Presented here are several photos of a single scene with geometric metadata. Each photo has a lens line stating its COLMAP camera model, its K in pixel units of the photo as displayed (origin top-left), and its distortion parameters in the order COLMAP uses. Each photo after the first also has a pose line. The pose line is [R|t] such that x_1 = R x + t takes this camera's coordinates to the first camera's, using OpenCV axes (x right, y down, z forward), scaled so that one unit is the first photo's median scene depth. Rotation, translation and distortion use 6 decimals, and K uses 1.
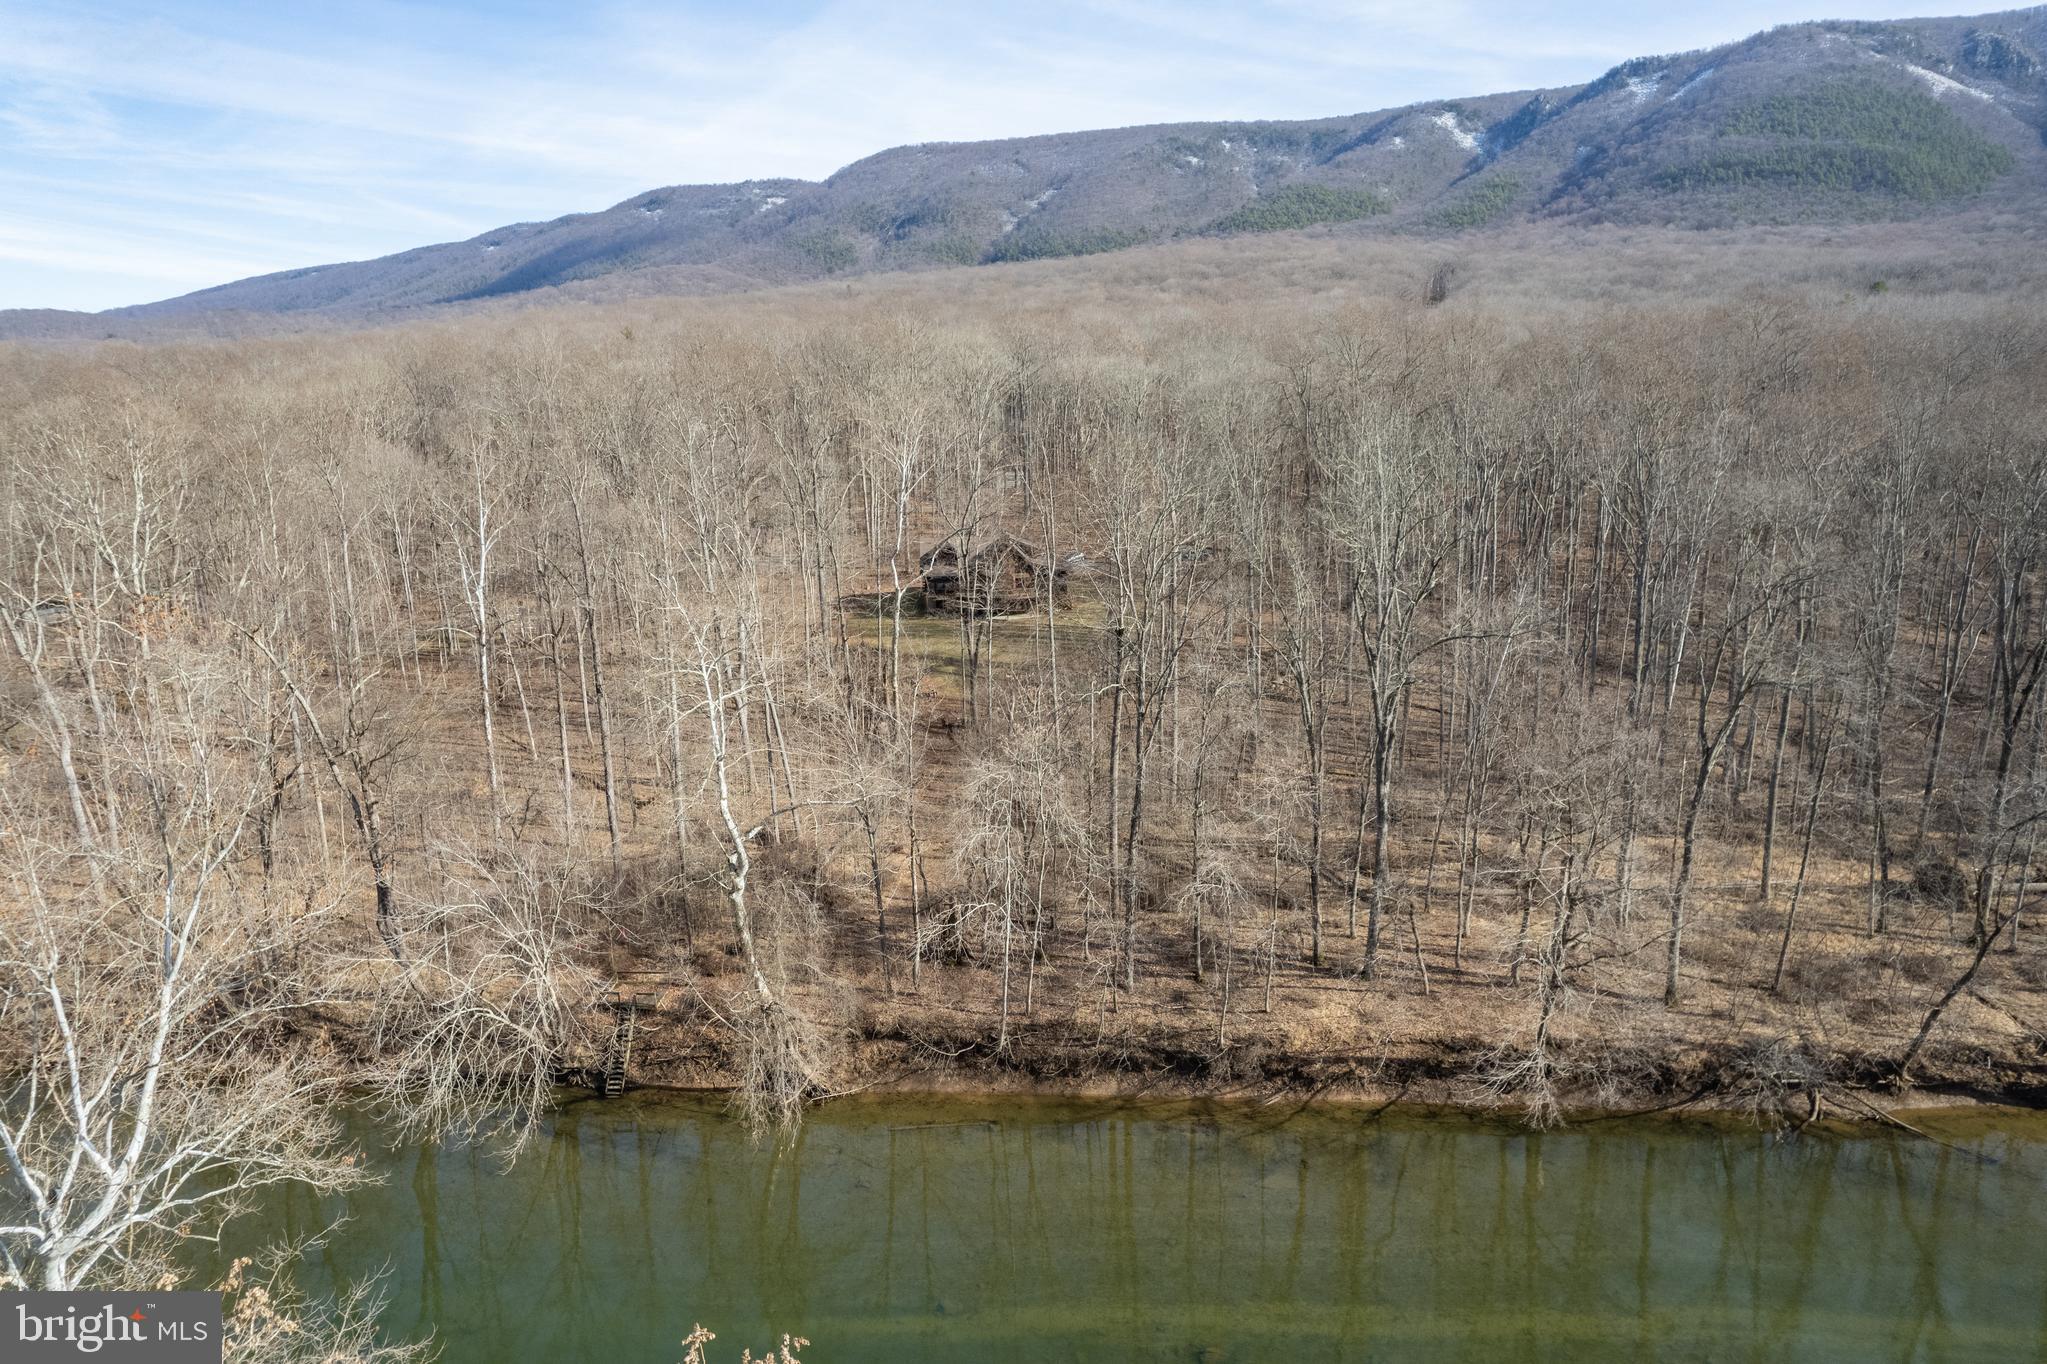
lens RADIAL K [[1314.8, 0, 1015.2], [0, 1314.8, 688.8], [0, 0, 1]] dist [-0.053661, 0.035819]
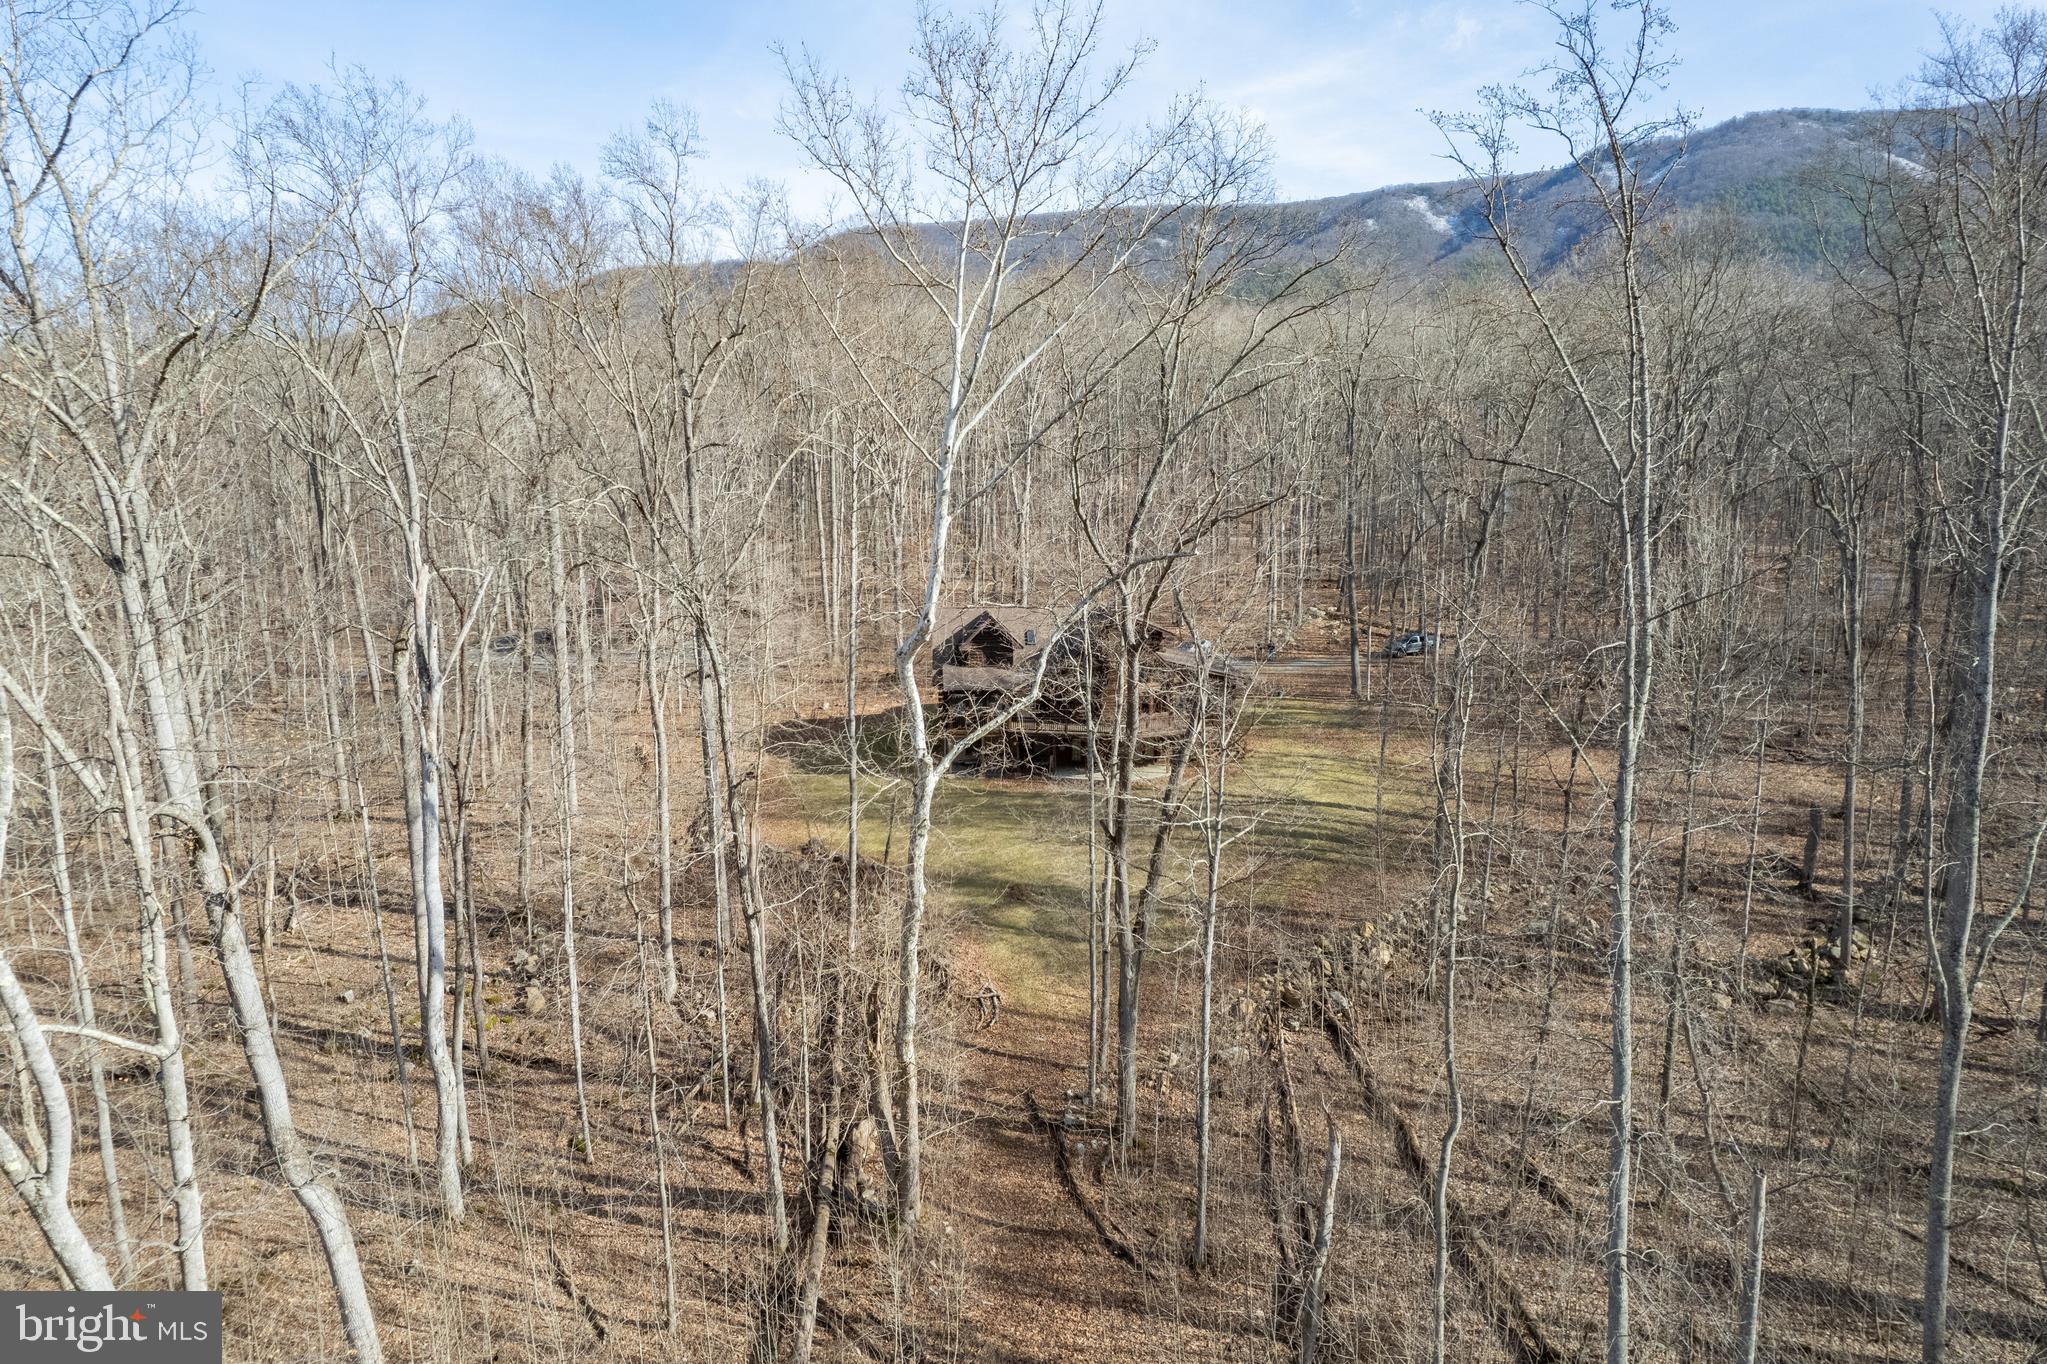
lens RADIAL K [[1314.8, 0, 1020.9], [0, 1314.8, 682.8], [0, 0, 1]] dist [-0.053661, 0.035819]
pose [[0.999395, 0.003902, 0.034569, -0.063361], [-0.001563, 0.997723, -0.067433, -0.060245], [-0.034753, 0.067338, 0.997125, 0.571003]]
